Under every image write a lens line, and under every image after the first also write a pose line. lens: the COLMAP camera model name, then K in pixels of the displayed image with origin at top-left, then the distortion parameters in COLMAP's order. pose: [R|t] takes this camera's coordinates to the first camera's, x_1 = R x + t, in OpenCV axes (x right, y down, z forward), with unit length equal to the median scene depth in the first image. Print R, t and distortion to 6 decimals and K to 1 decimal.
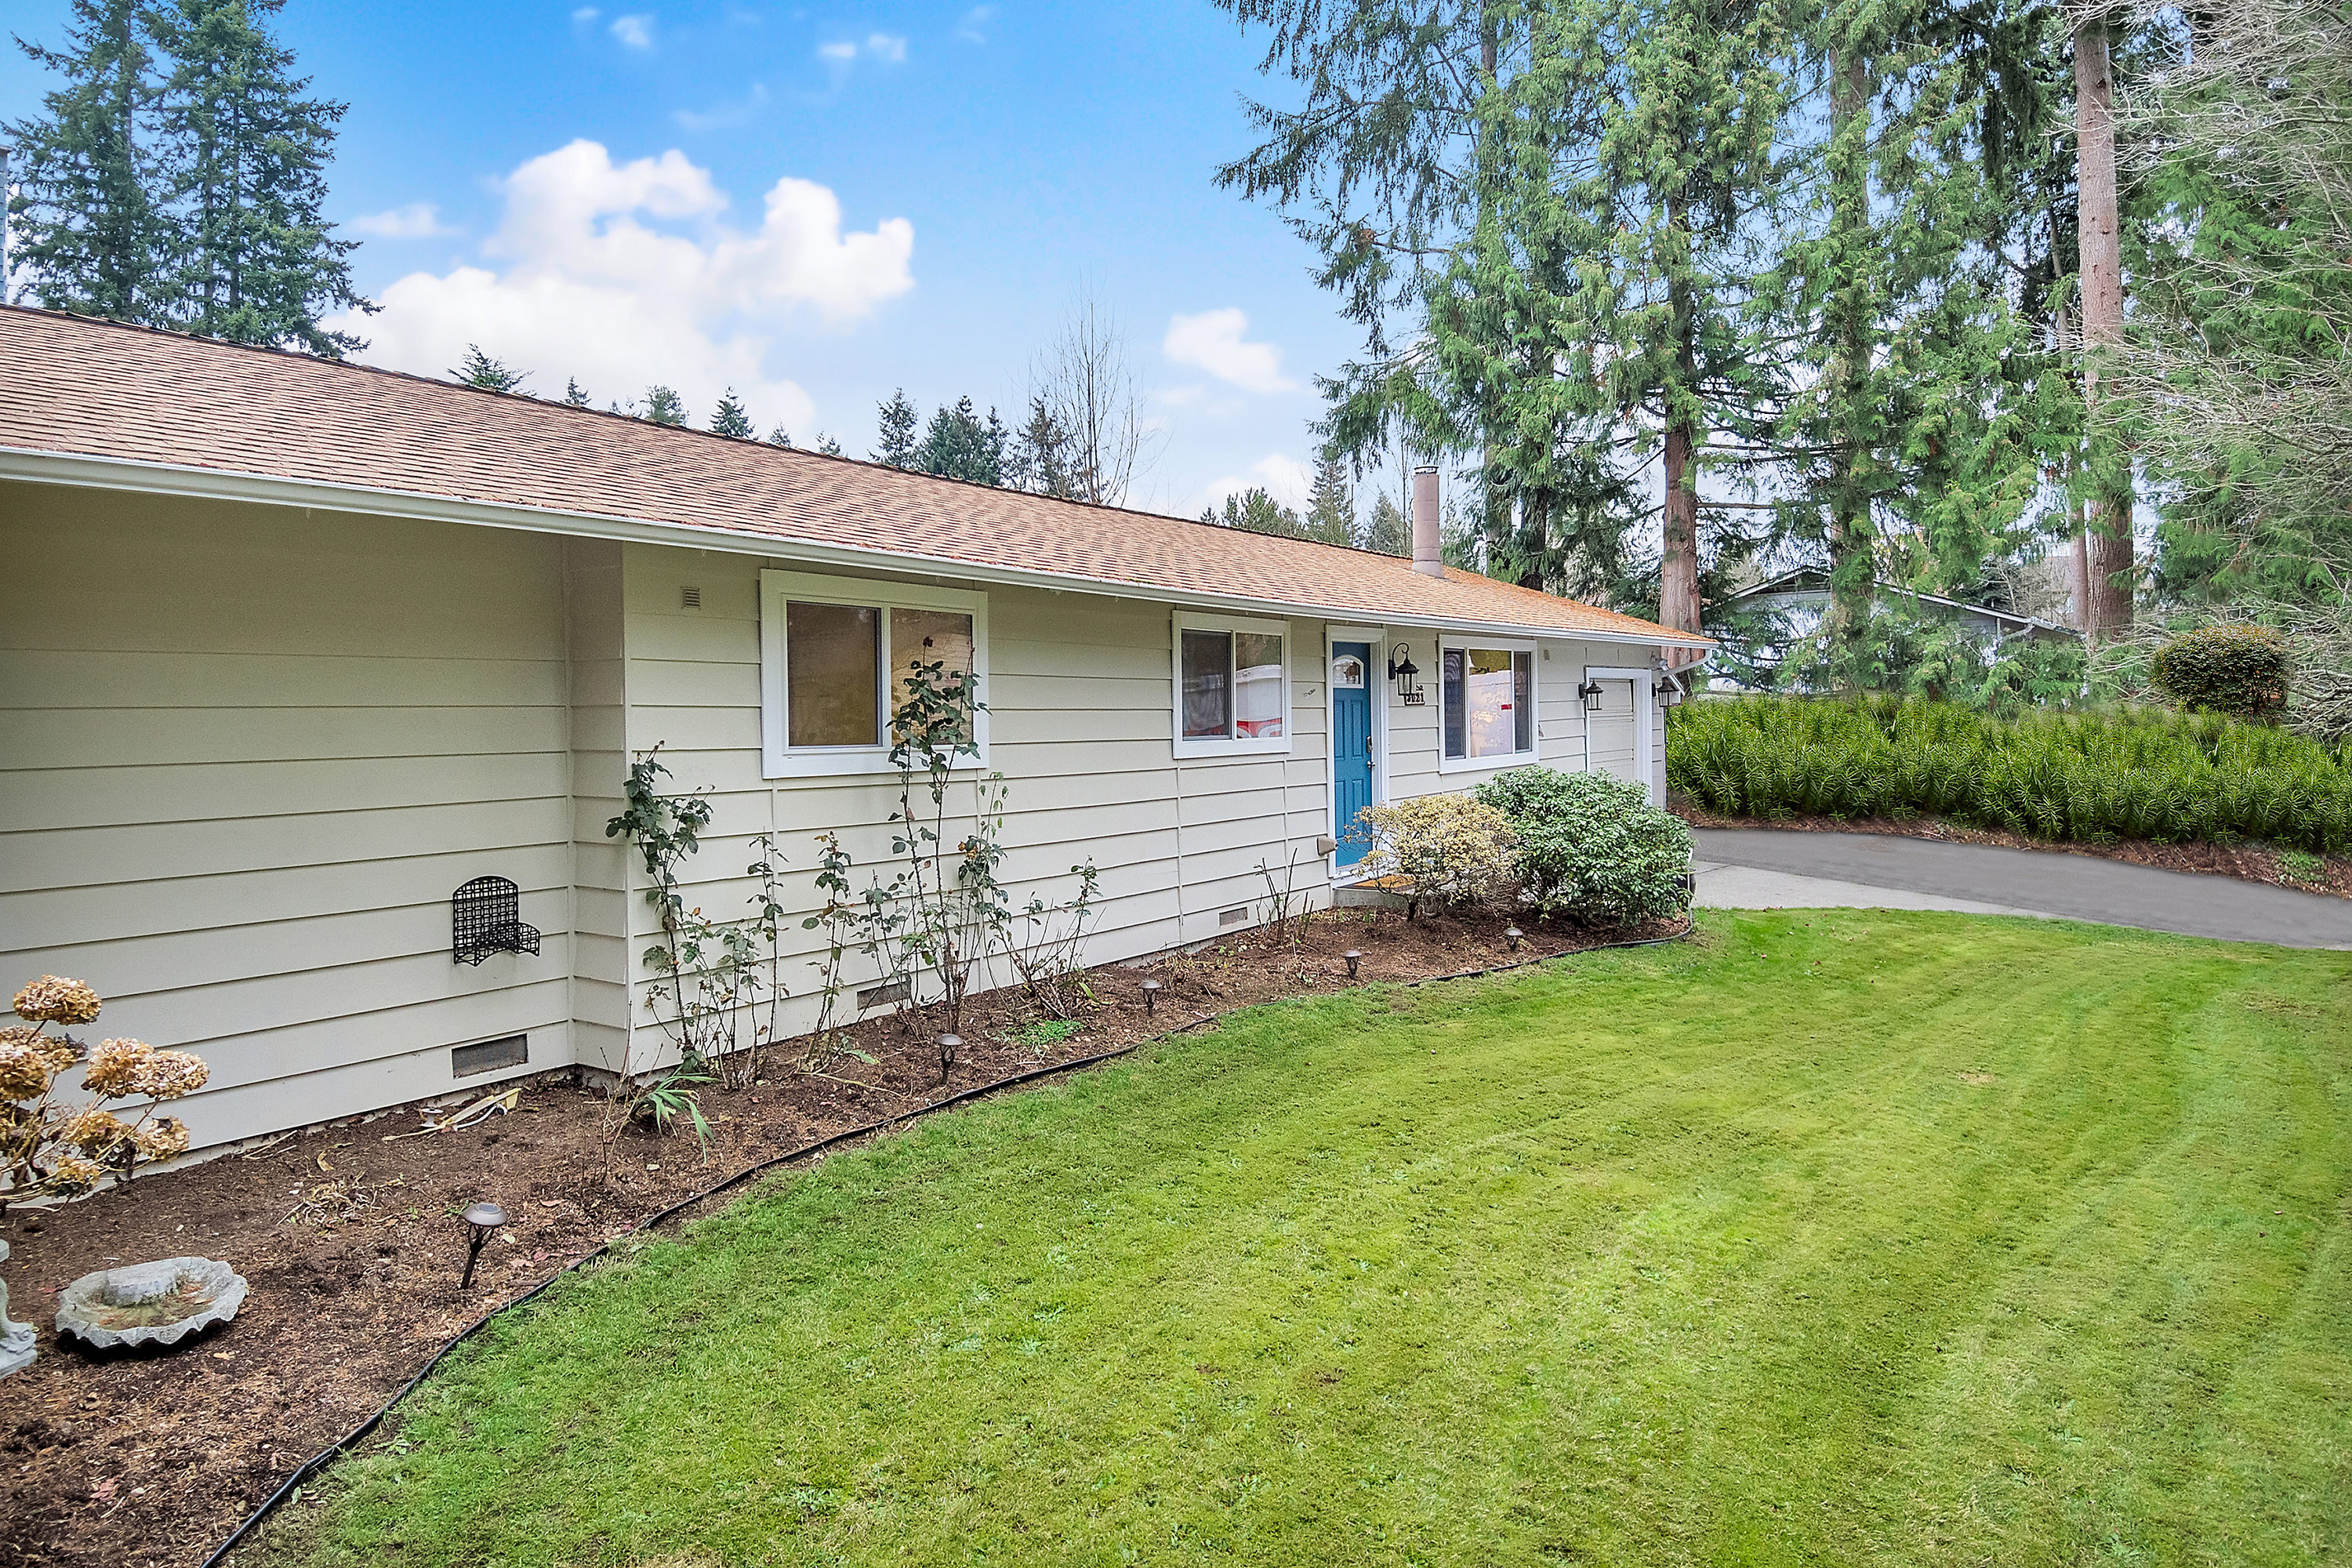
lens RADIAL K [[1429.5, 0, 1194.6], [0, 1429.5, 743.1], [0, 0, 1]] dist [0.093535, -0.114749]
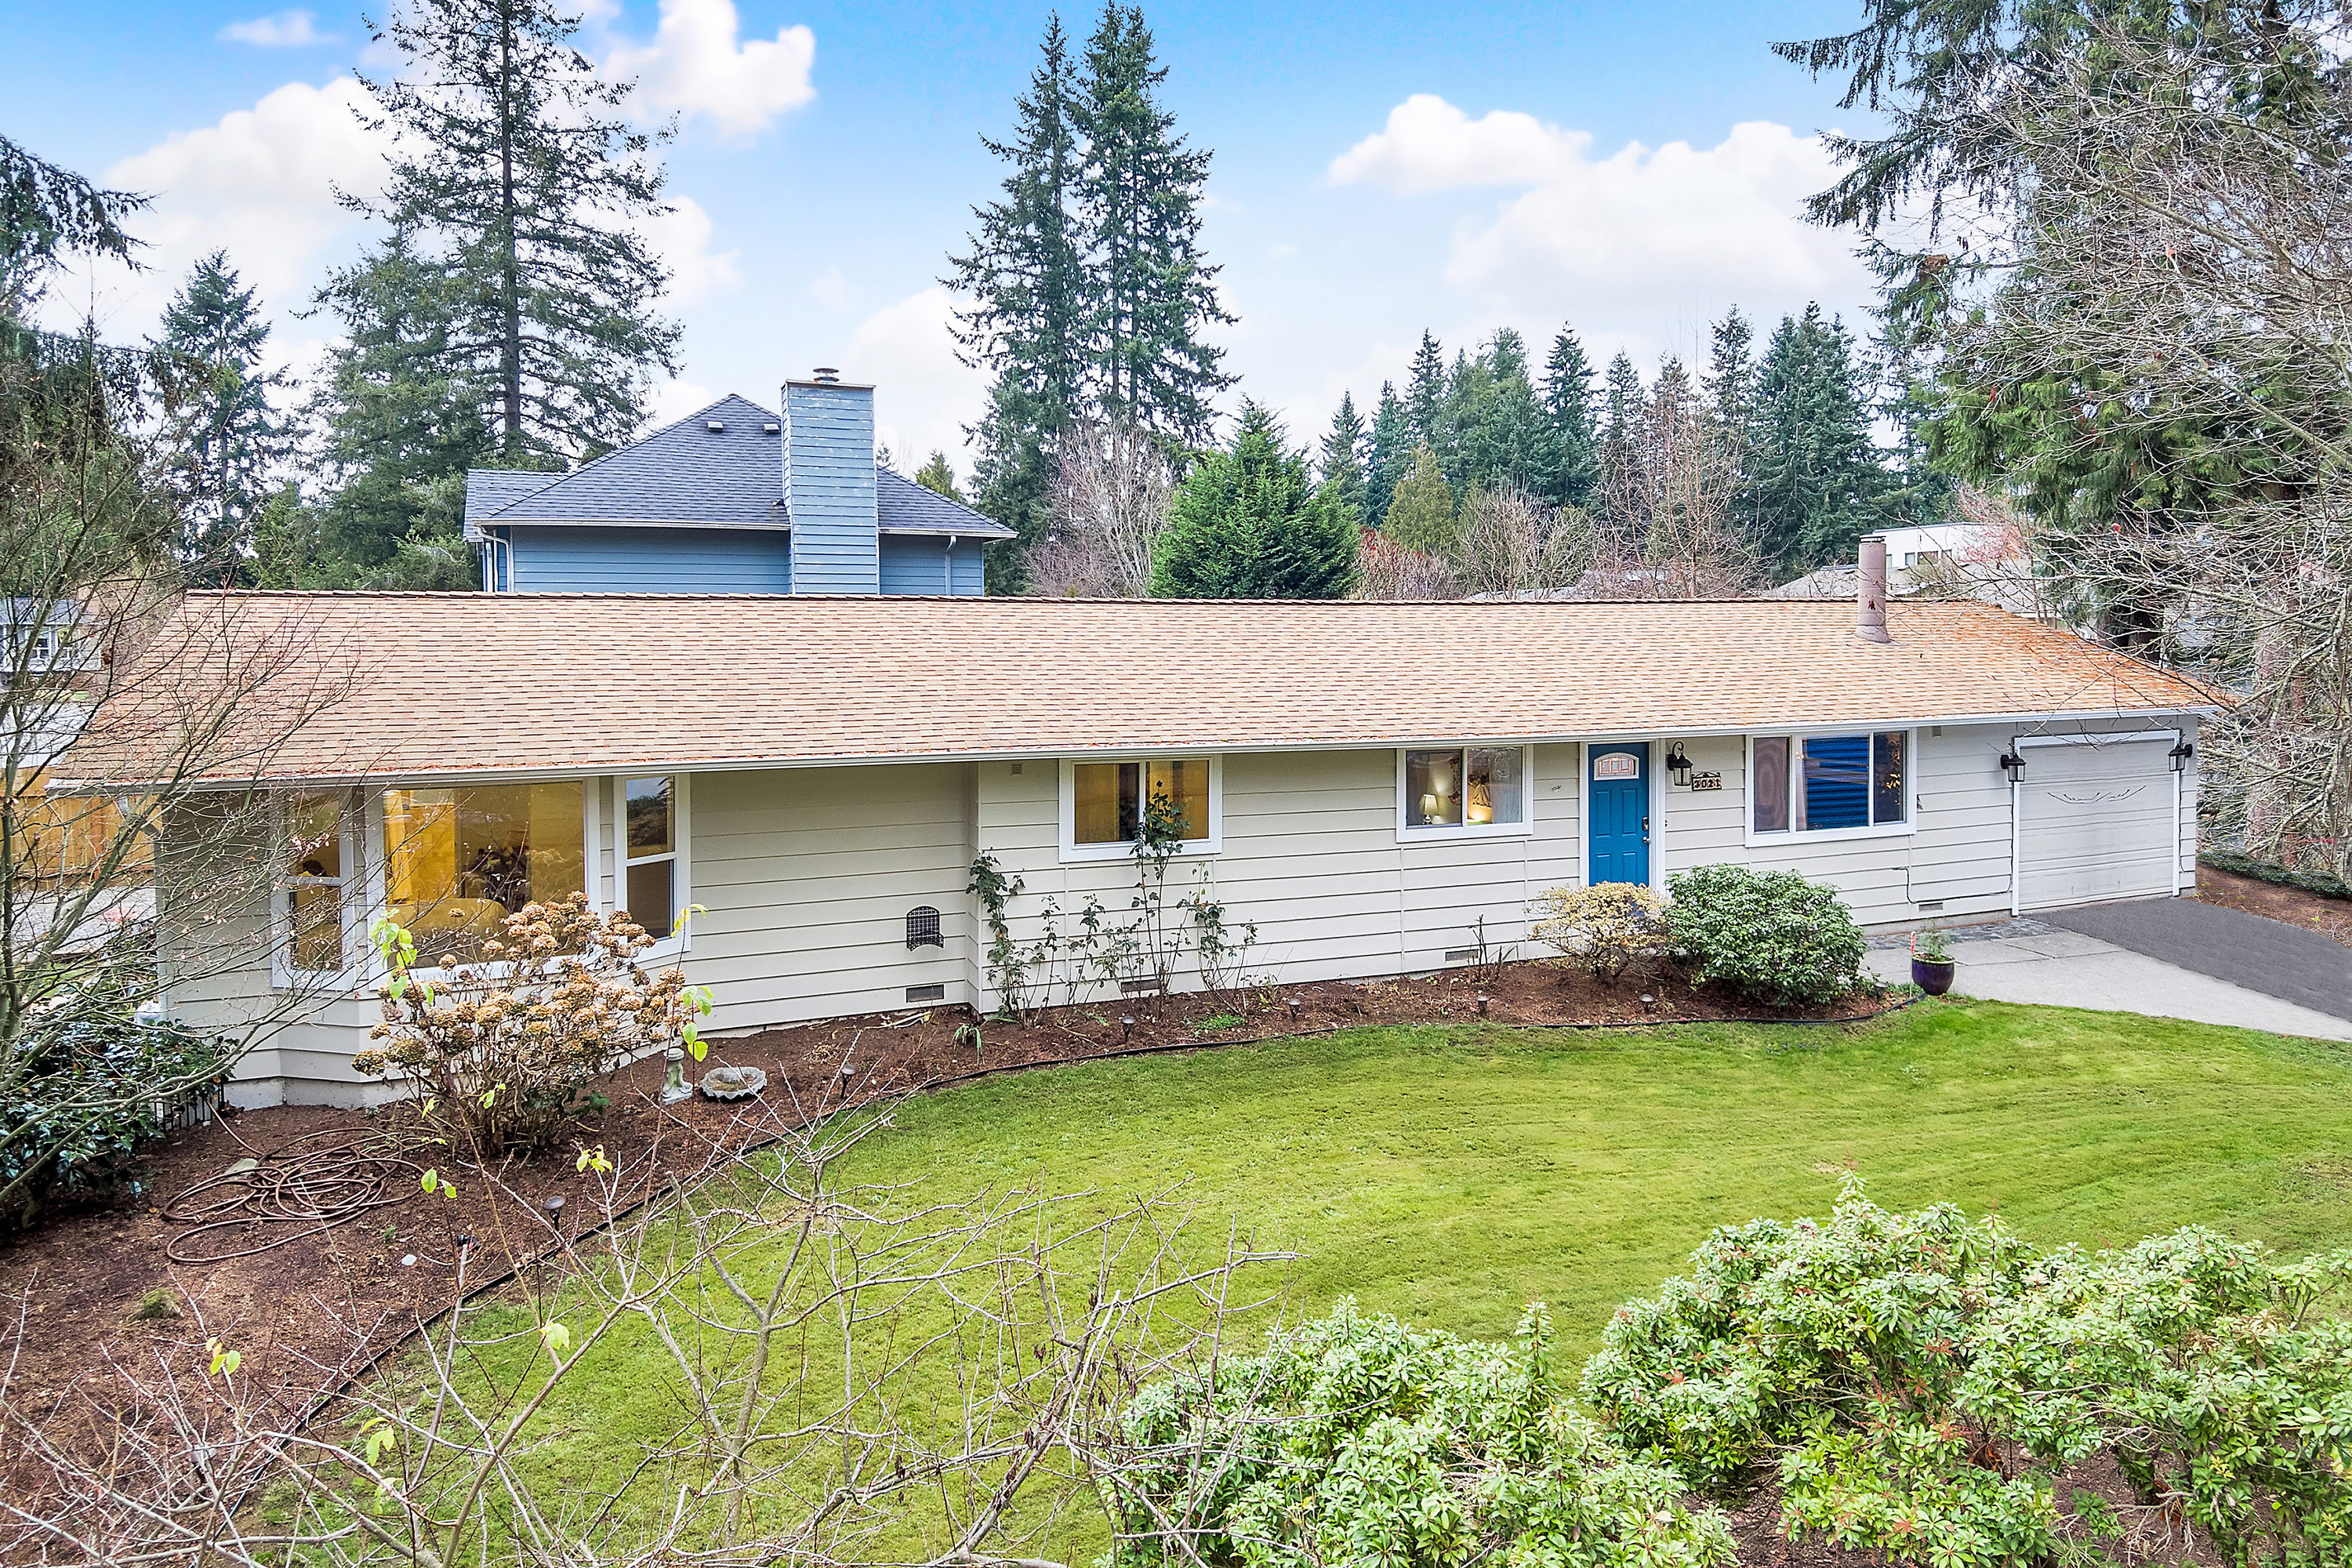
lens RADIAL K [[1429.5, 0, 1194.6], [0, 1429.5, 743.1], [0, 0, 1]] dist [0.093535, -0.114749]
pose [[0.841921, 0.051135, -0.537172, 0.672371], [-0.021279, 0.997872, 0.061639, -0.200048], [0.539180, -0.040465, 0.841218, -0.358002]]
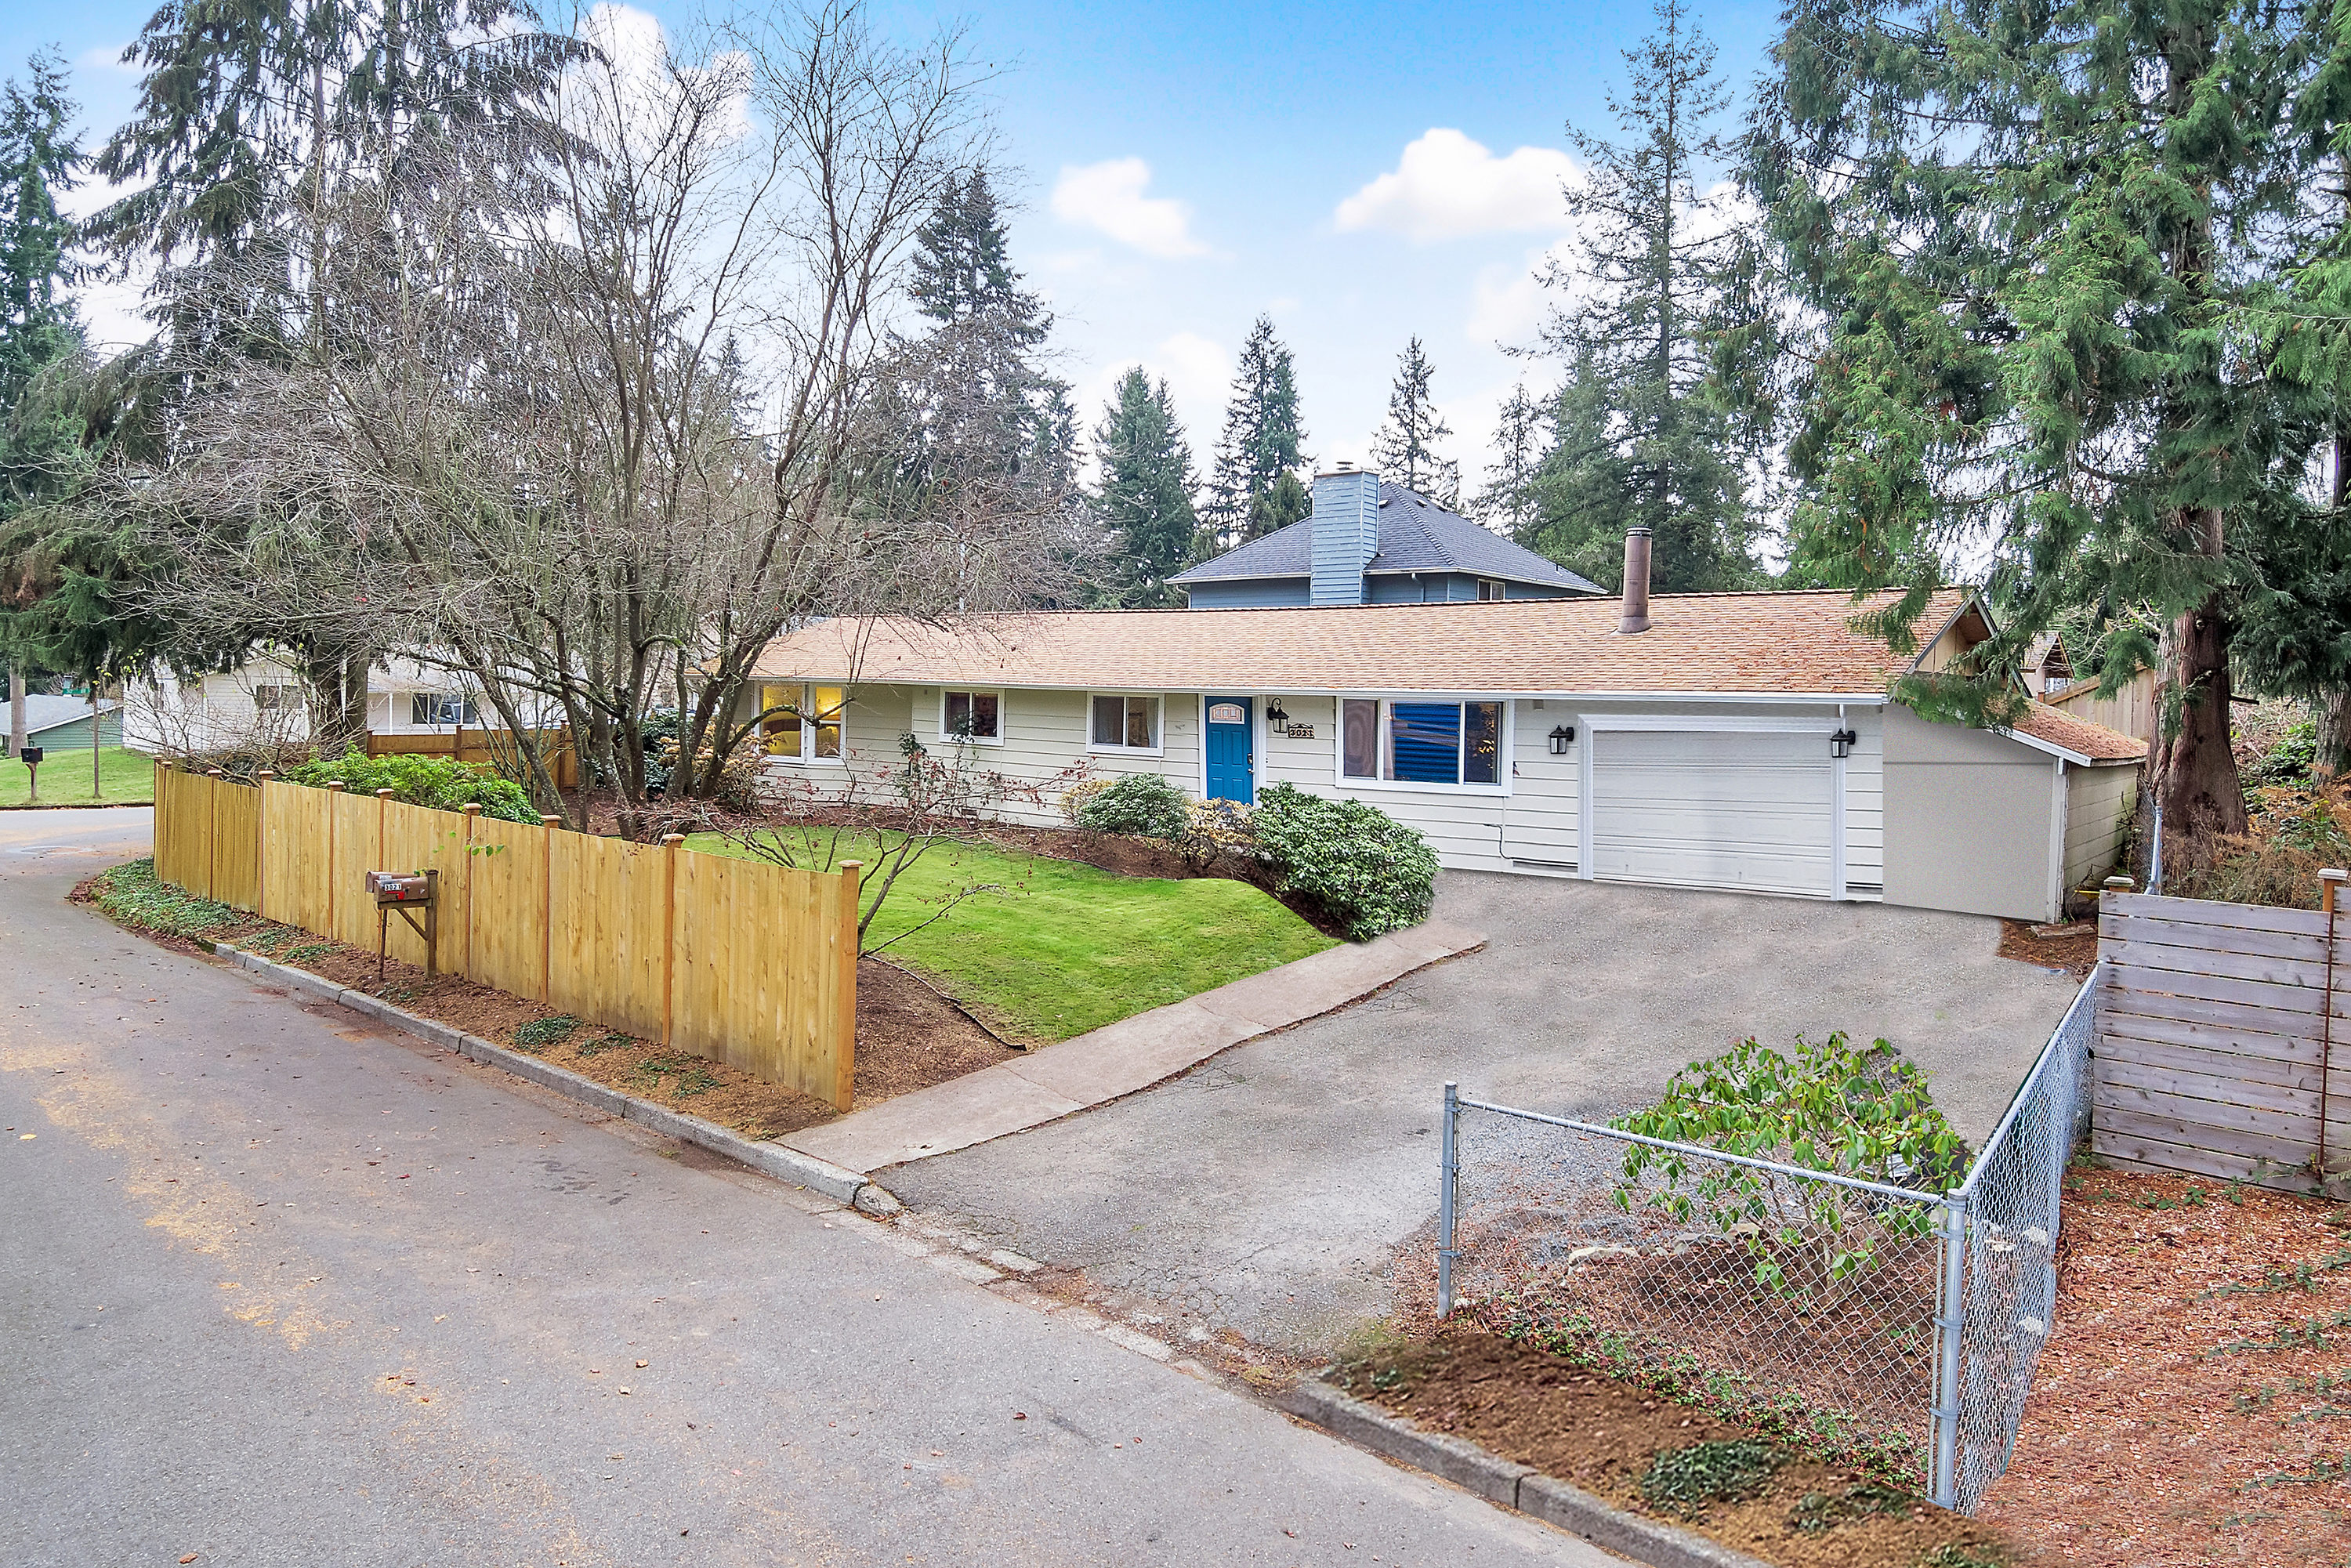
lens RADIAL K [[1428.9, 0, 1194.1], [0, 1428.9, 743.1], [0, 0, 1]] dist [0.093535, -0.114749]
pose [[-0.069939, 0.050842, -0.996255, 2.588329], [-0.038313, 0.997827, 0.053612, -0.151198], [0.996815, 0.041919, -0.067839, 1.523183]]
